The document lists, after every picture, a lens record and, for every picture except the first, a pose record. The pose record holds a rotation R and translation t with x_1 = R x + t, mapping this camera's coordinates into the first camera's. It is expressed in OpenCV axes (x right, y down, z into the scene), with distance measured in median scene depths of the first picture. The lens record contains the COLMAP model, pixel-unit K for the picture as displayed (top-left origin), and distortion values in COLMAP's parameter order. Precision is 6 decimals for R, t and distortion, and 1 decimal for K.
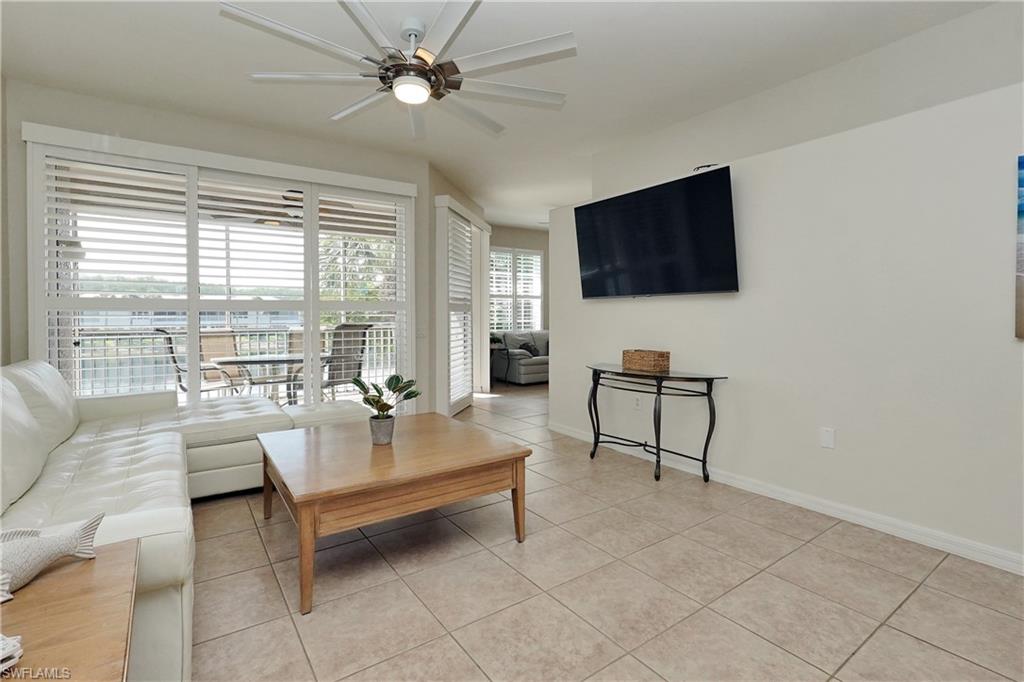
lens RADIAL K [[473.1, 0, 503.8], [0, 473.1, 324.4], [0, 0, 1]] dist [-0.005641, 0.002463]
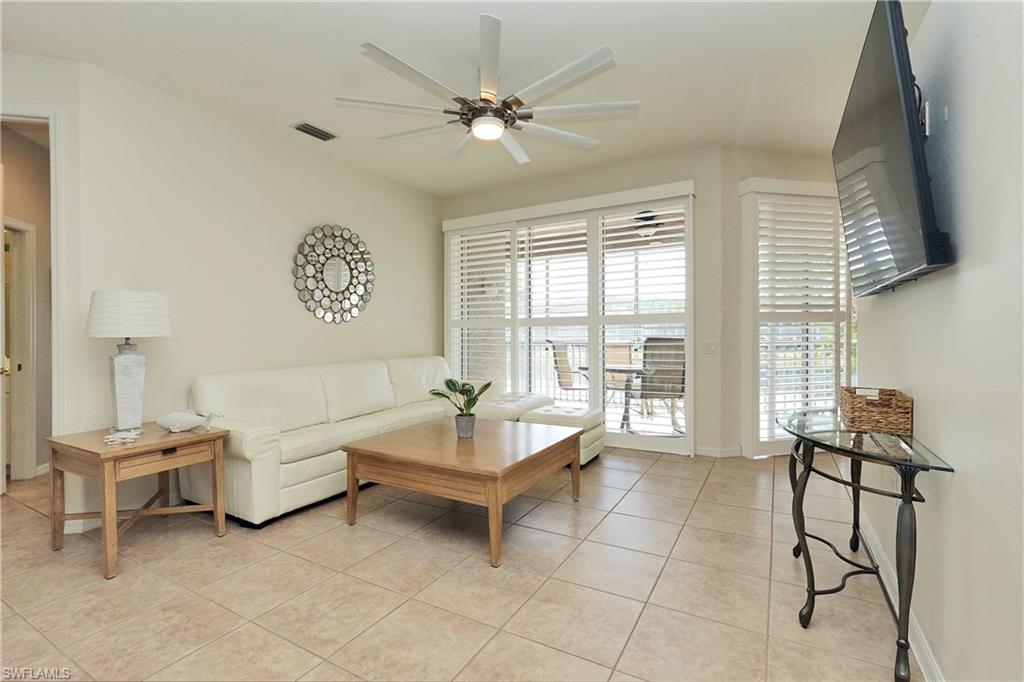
lens RADIAL K [[473.1, 0, 509.8], [0, 473.1, 335.7], [0, 0, 1]] dist [-0.005641, 0.002463]
pose [[0.426872, 0.008581, -0.904271, 0.561145], [-0.007127, 0.999956, 0.006124, -0.009526], [0.904284, 0.003830, 0.426915, 0.378415]]
